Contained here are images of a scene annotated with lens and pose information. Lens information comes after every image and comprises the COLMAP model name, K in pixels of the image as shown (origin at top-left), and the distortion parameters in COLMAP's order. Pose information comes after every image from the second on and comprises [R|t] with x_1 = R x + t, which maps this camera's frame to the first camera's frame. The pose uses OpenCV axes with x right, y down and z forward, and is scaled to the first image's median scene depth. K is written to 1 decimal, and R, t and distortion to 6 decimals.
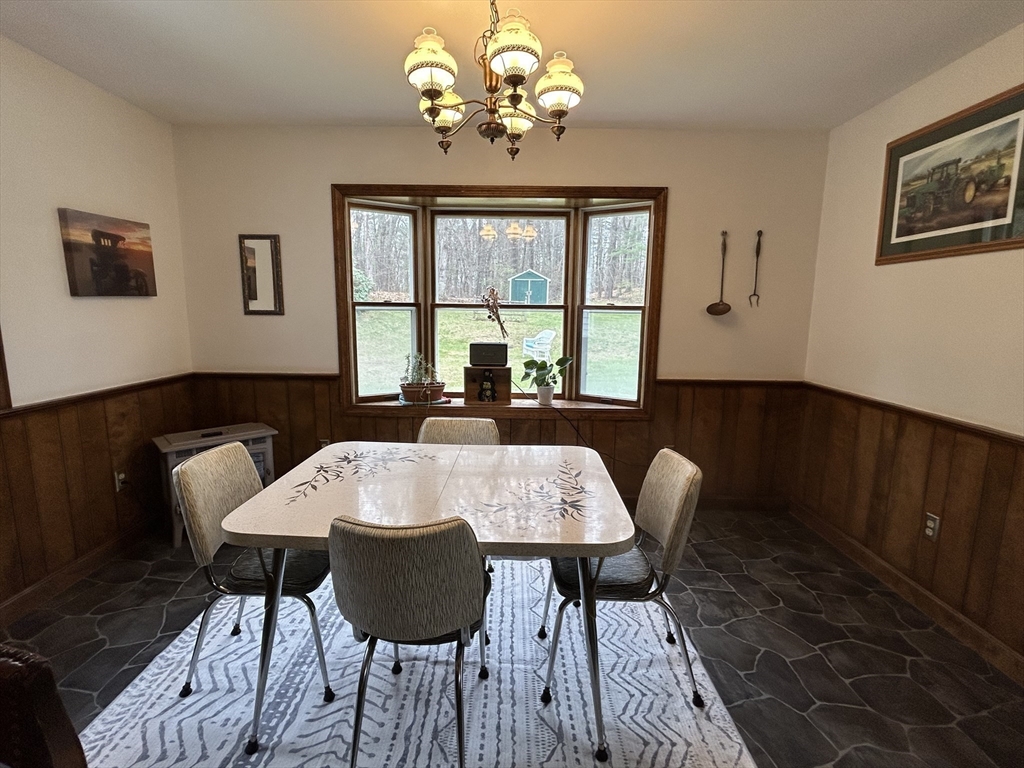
lens RADIAL K [[474.9, 0, 512.0], [0, 474.9, 384.0], [0, 0, 1]] dist [-0.000710, -0.000343]
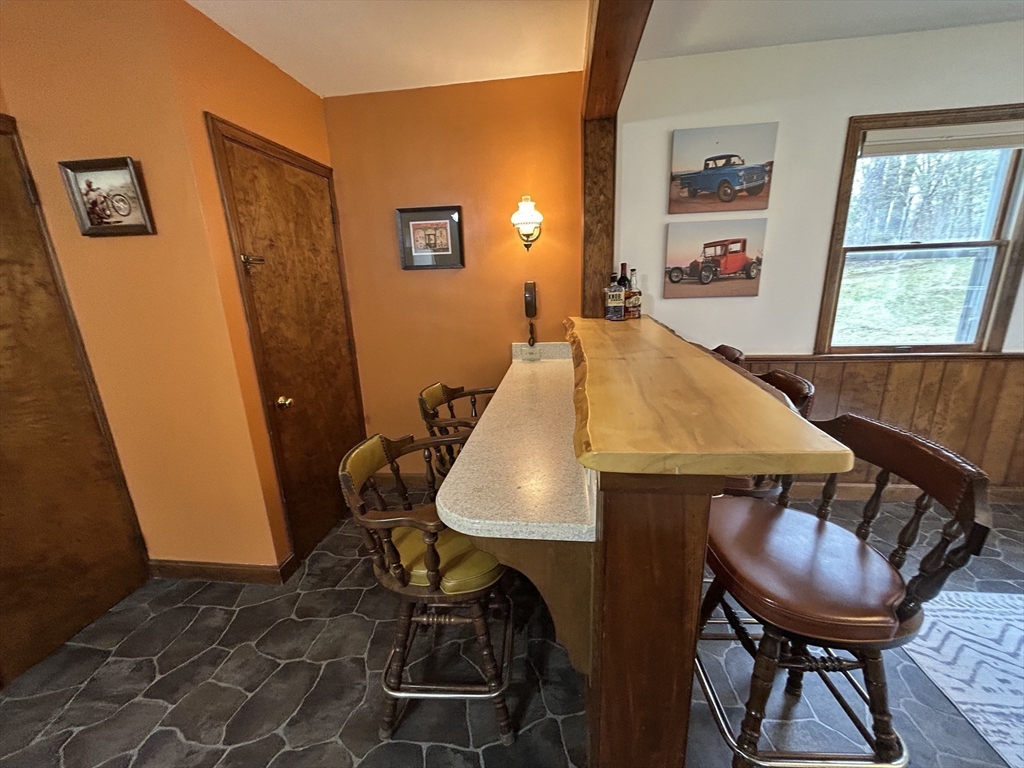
lens RADIAL K [[411.0, 0, 511.7], [0, 411.0, 382.0], [0, 0, 1]] dist [-0.002641, 0.000774]
pose [[-0.116177, 0.244697, -0.962614, 0.114628], [-0.120429, 0.958556, 0.258200, 0.001619], [0.985901, 0.145923, -0.081894, -0.126988]]
